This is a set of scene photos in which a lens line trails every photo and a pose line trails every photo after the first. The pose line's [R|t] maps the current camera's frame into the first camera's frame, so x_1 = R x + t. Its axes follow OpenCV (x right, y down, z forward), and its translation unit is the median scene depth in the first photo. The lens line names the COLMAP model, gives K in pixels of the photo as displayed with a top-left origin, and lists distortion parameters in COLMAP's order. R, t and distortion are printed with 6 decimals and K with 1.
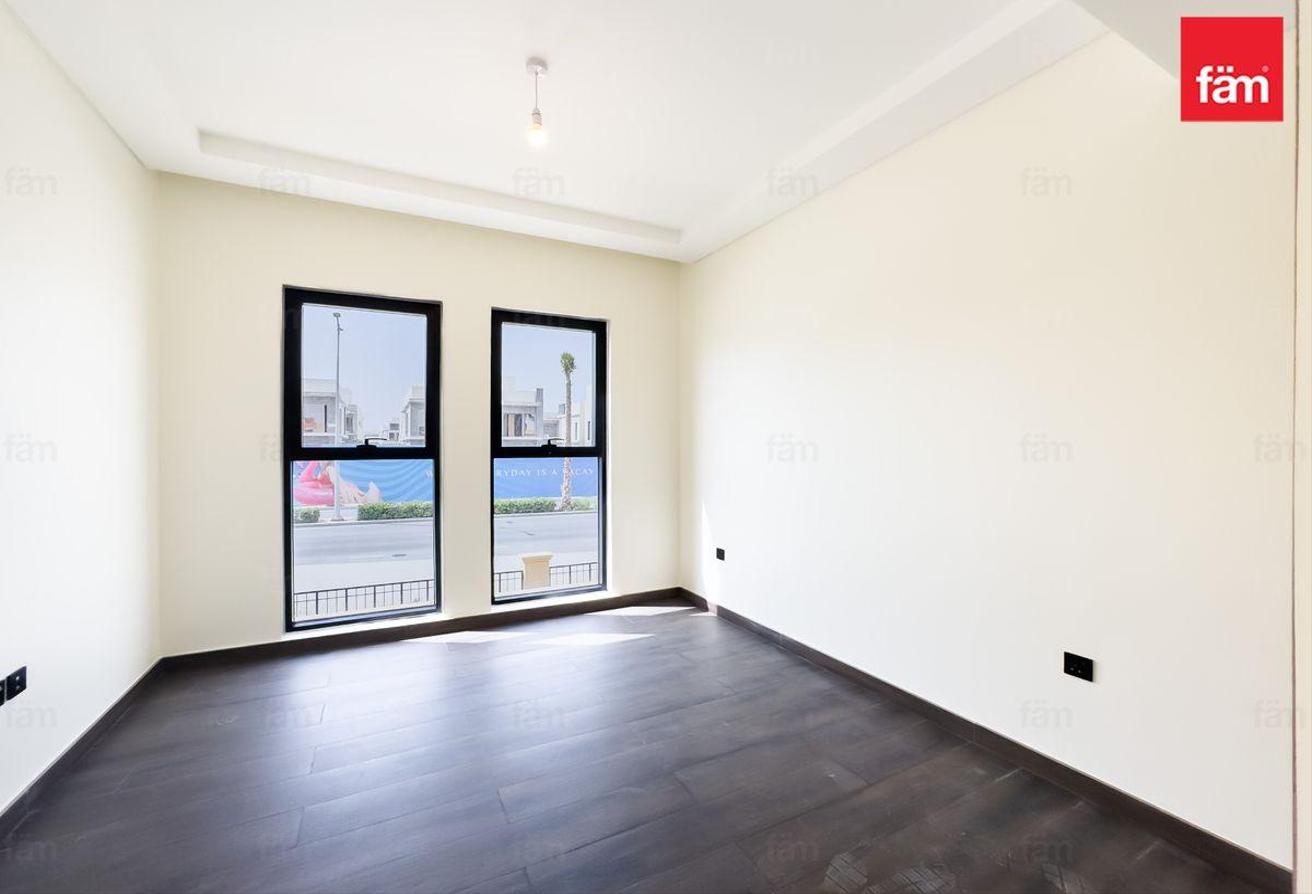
lens RADIAL K [[541.0, 0, 612.1], [0, 541.0, 442.1], [0, 0, 1]] dist [-0.001528, 0.000010]
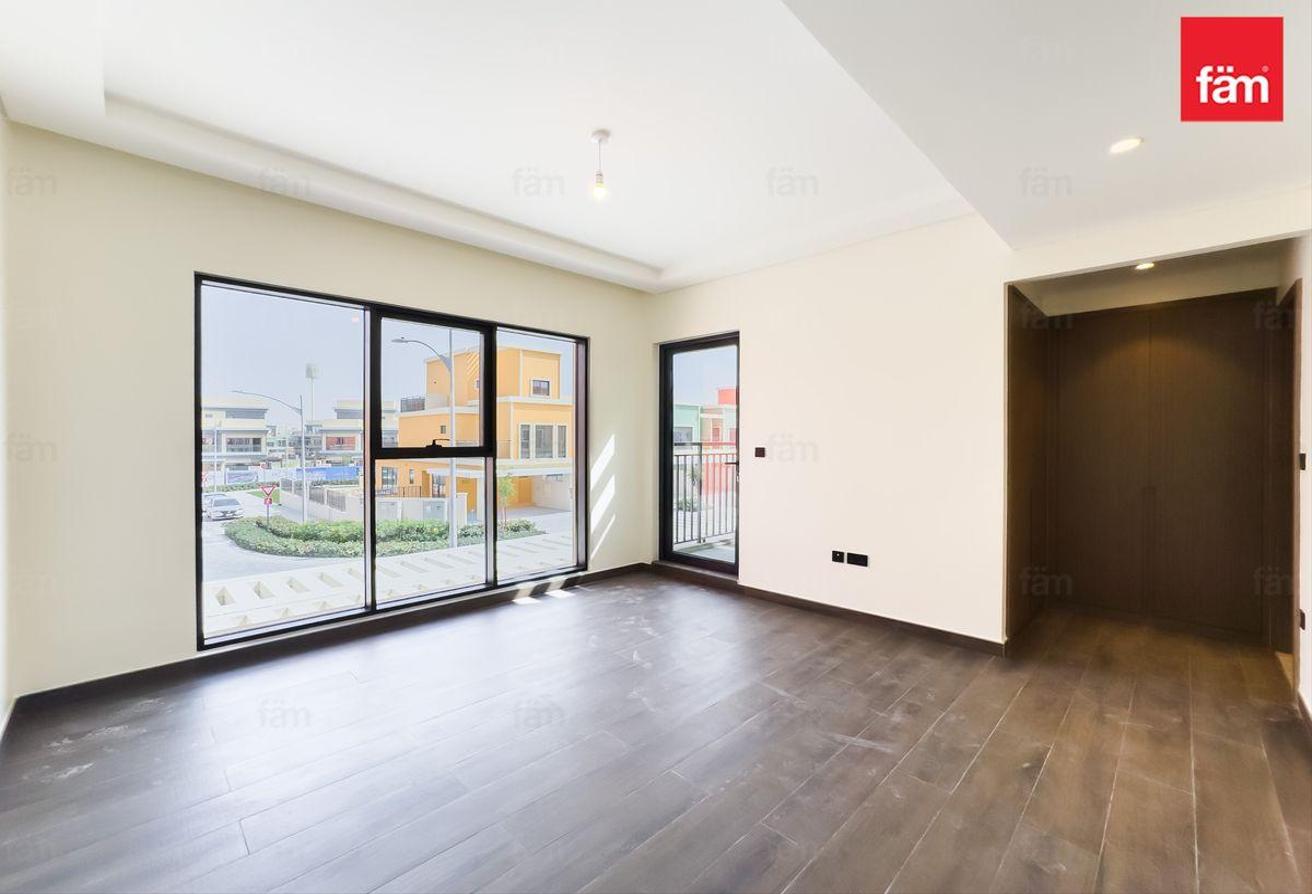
lens RADIAL K [[541.0, 0, 612.1], [0, 541.0, 442.1], [0, 0, 1]] dist [-0.001528, 0.000010]
pose [[0.960547, -0.000199, 0.278117, -0.180017], [0.000337, 1.000000, -0.000448, -0.000099], [-0.278117, 0.000524, 0.960547, -0.073348]]
